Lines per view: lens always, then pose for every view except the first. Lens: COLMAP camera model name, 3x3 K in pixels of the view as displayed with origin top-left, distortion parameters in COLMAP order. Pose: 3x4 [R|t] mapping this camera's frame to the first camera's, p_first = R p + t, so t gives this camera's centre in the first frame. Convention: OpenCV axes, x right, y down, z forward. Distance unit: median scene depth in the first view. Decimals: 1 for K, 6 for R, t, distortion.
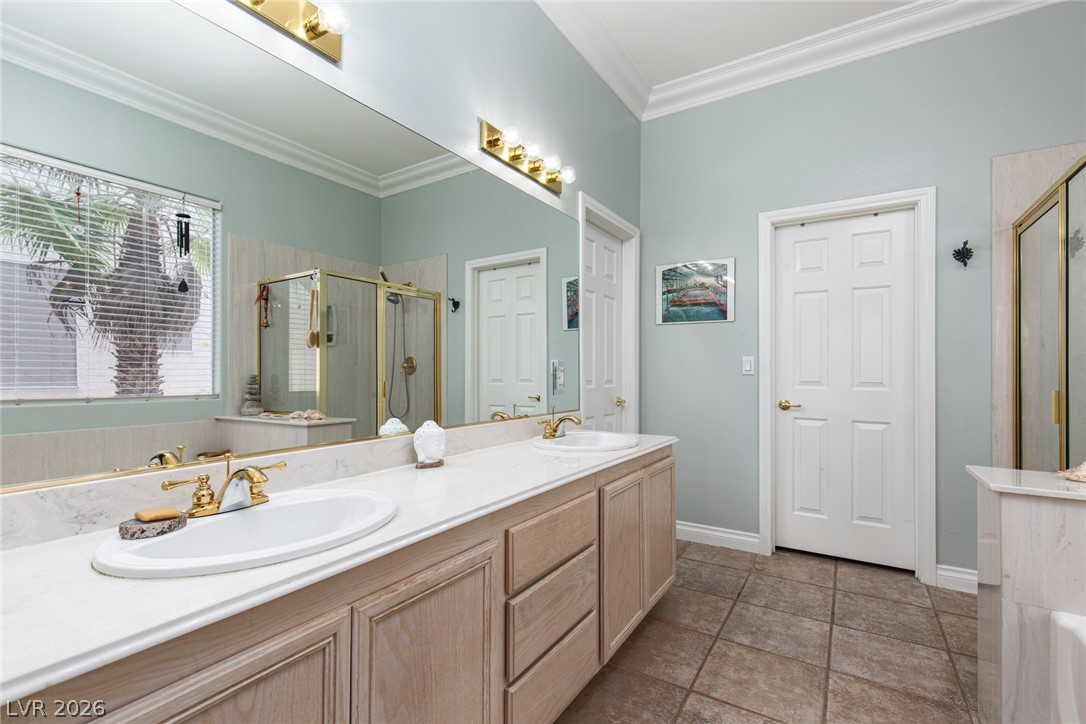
lens RADIAL K [[498.5, 0, 544.6], [0, 498.5, 371.3], [0, 0, 1]] dist [0.015133, -0.000802]
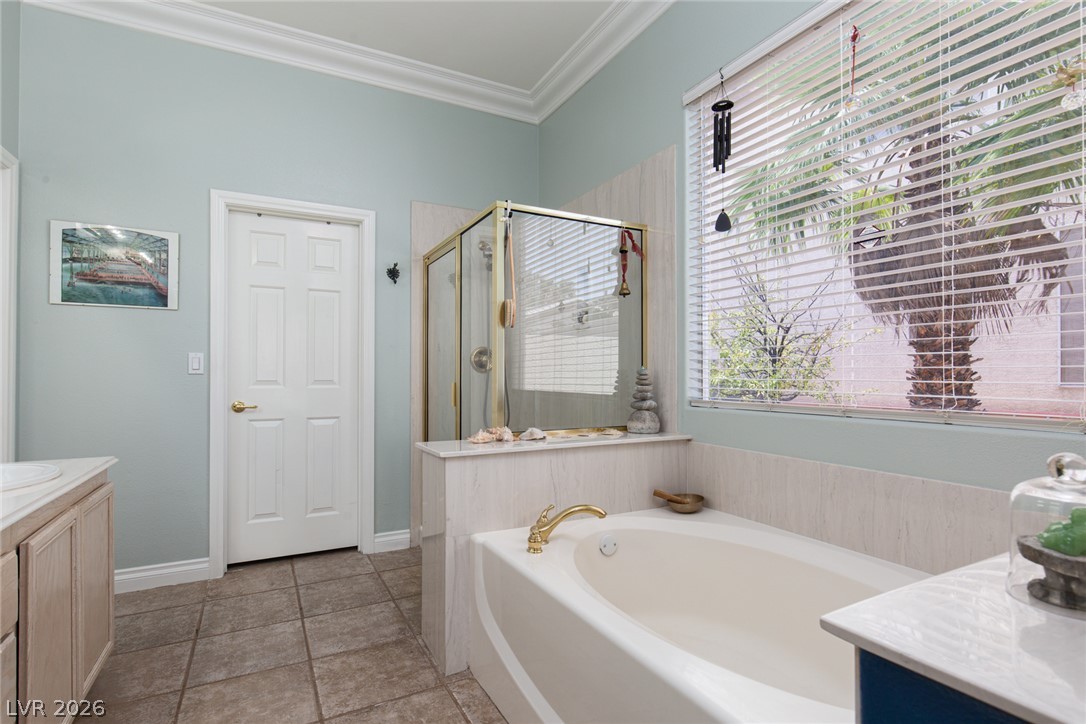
lens RADIAL K [[537.4, 0, 540.4], [0, 537.4, 375.7], [0, 0, 1]] dist [0.004206, 0.000330]
pose [[0.508230, -0.008636, 0.861178, -0.104214], [0.004969, 0.999962, 0.007095, 0.007166], [-0.861207, 0.000673, 0.508254, 0.032535]]
